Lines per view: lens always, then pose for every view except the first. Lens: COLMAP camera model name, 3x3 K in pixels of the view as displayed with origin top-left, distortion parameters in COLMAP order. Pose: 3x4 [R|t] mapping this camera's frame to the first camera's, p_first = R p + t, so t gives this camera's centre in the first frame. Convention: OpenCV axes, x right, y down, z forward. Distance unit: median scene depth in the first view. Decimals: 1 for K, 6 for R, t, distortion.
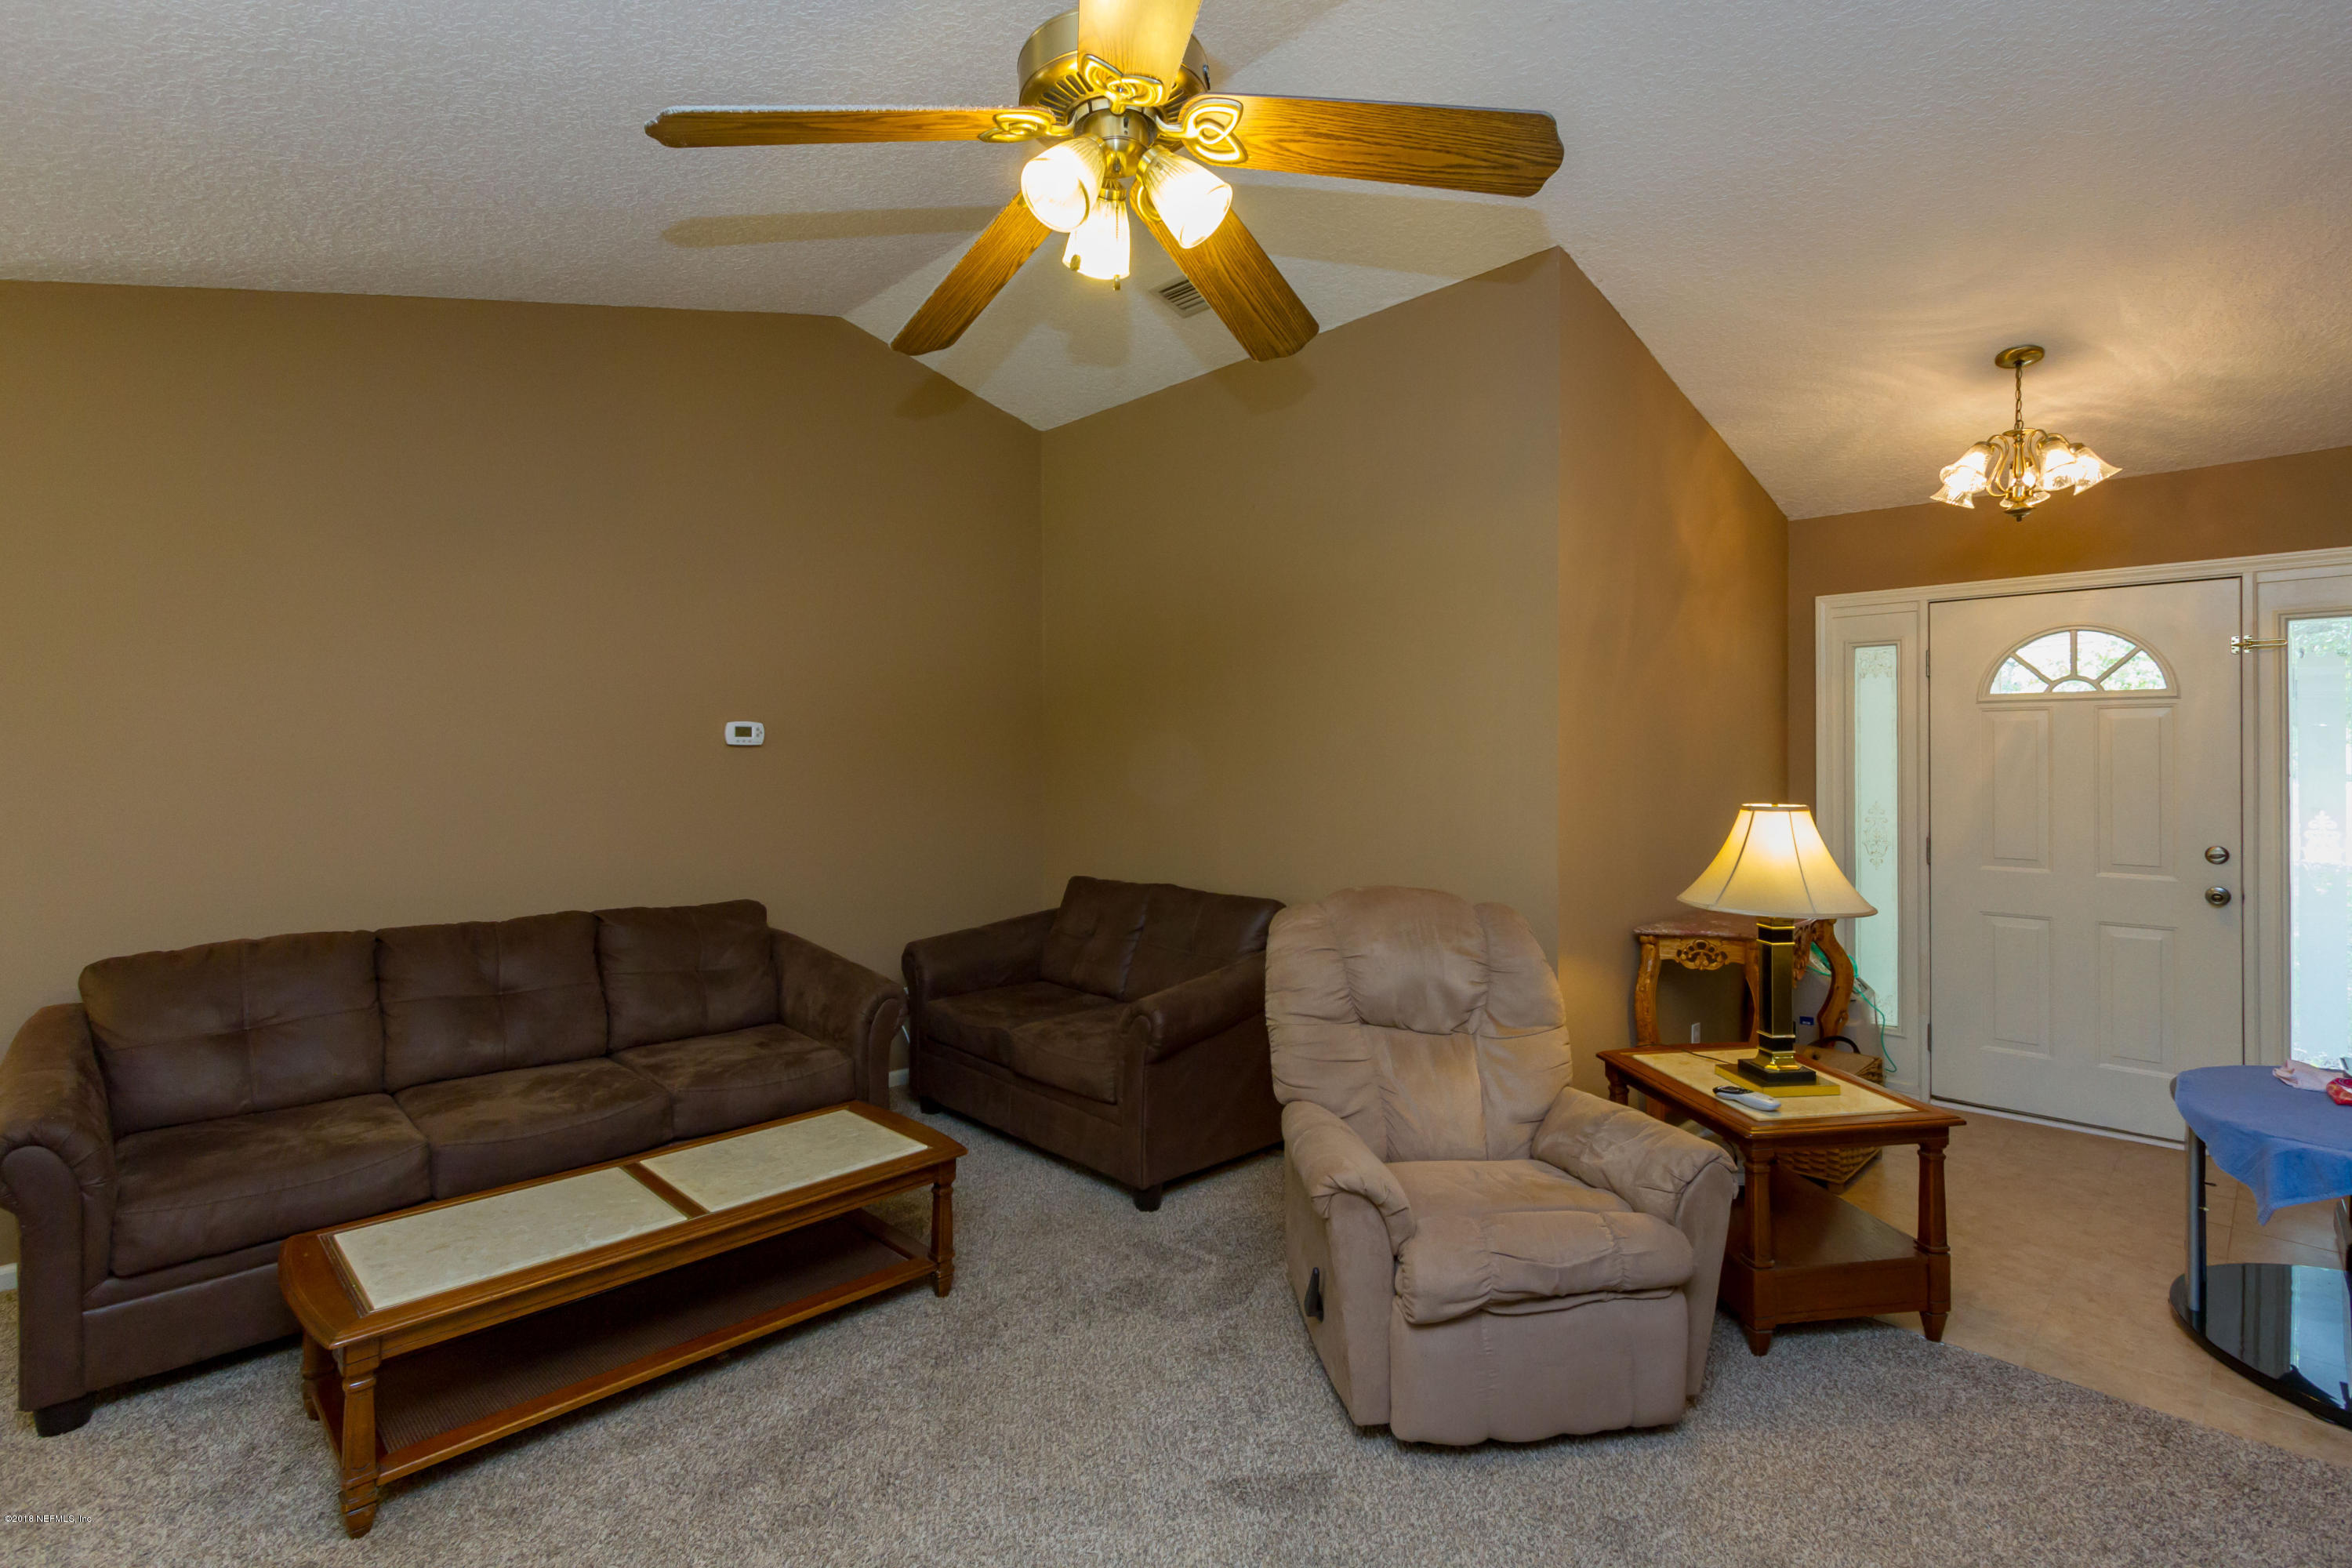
lens RADIAL K [[1119.6, 0, 1176.0], [0, 1119.6, 784.0], [0, 0, 1]] dist [0.007756, -0.000884]
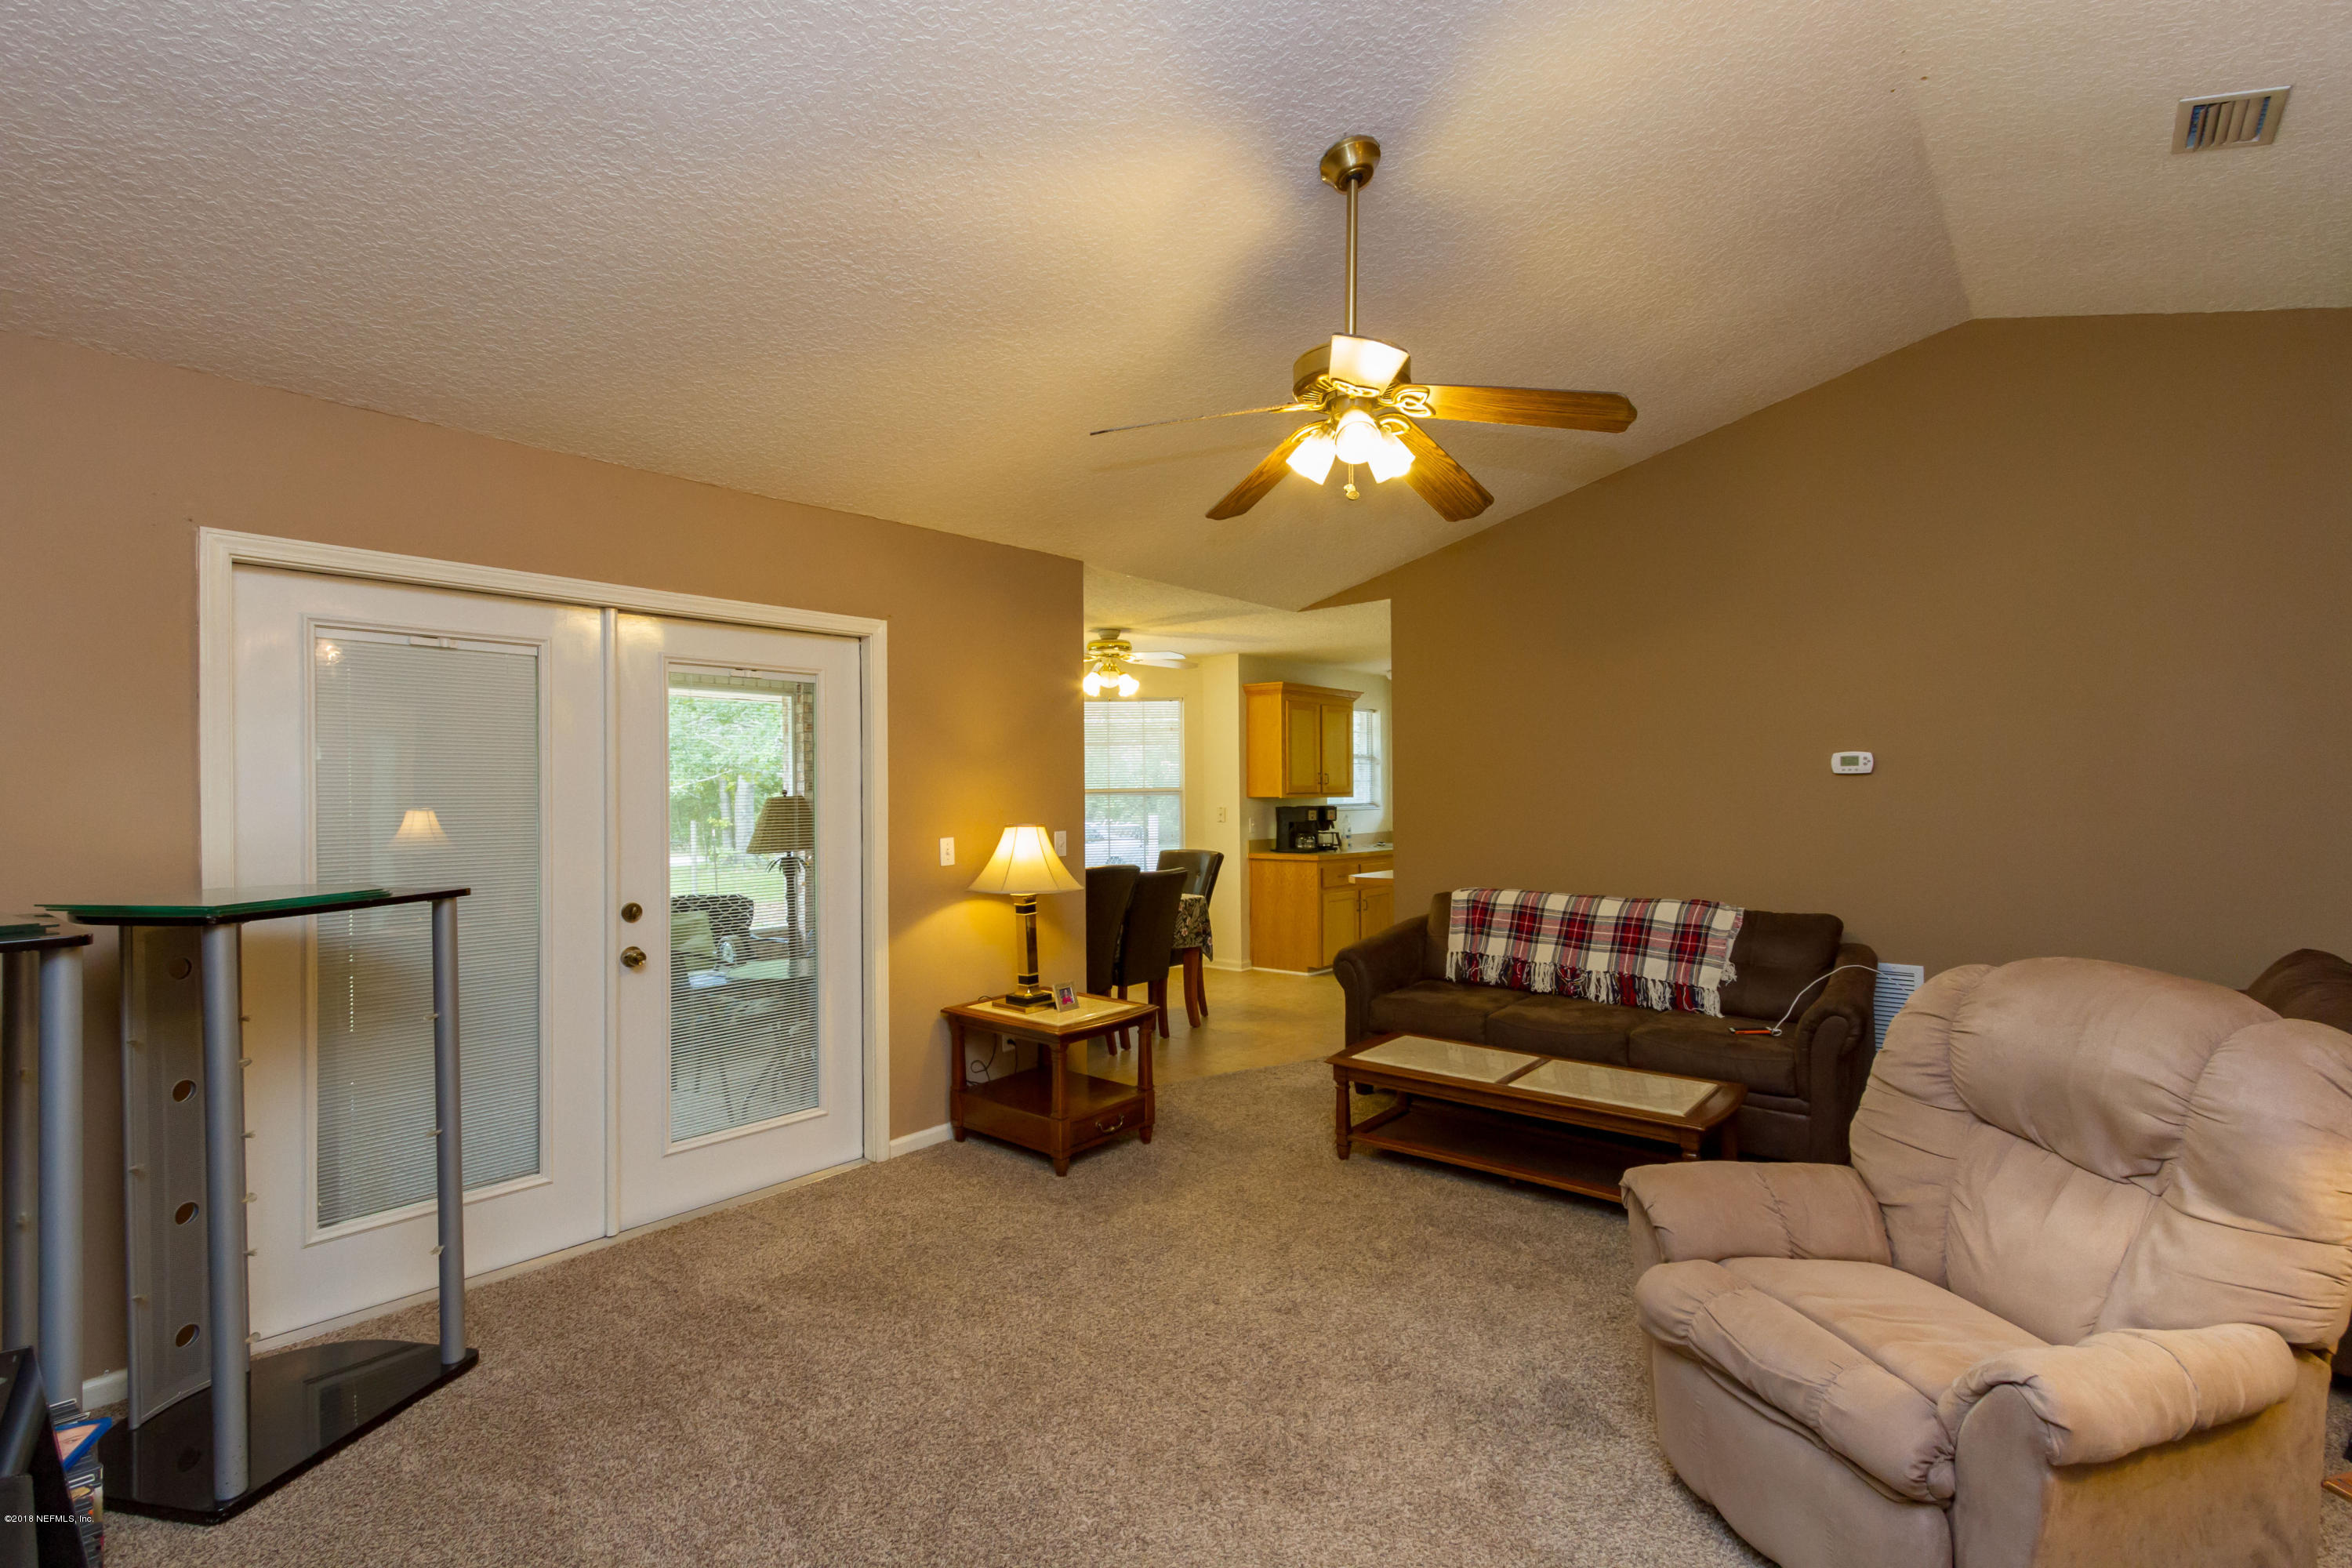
lens RADIAL K [[1119.6, 0, 1176.0], [0, 1119.6, 784.0], [0, 0, 1]] dist [0.007756, -0.000884]
pose [[0.090965, -0.004235, -0.995845, 0.907517], [0.001101, 0.999991, -0.004153, -0.028181], [0.995853, -0.000719, 0.090969, 0.324397]]
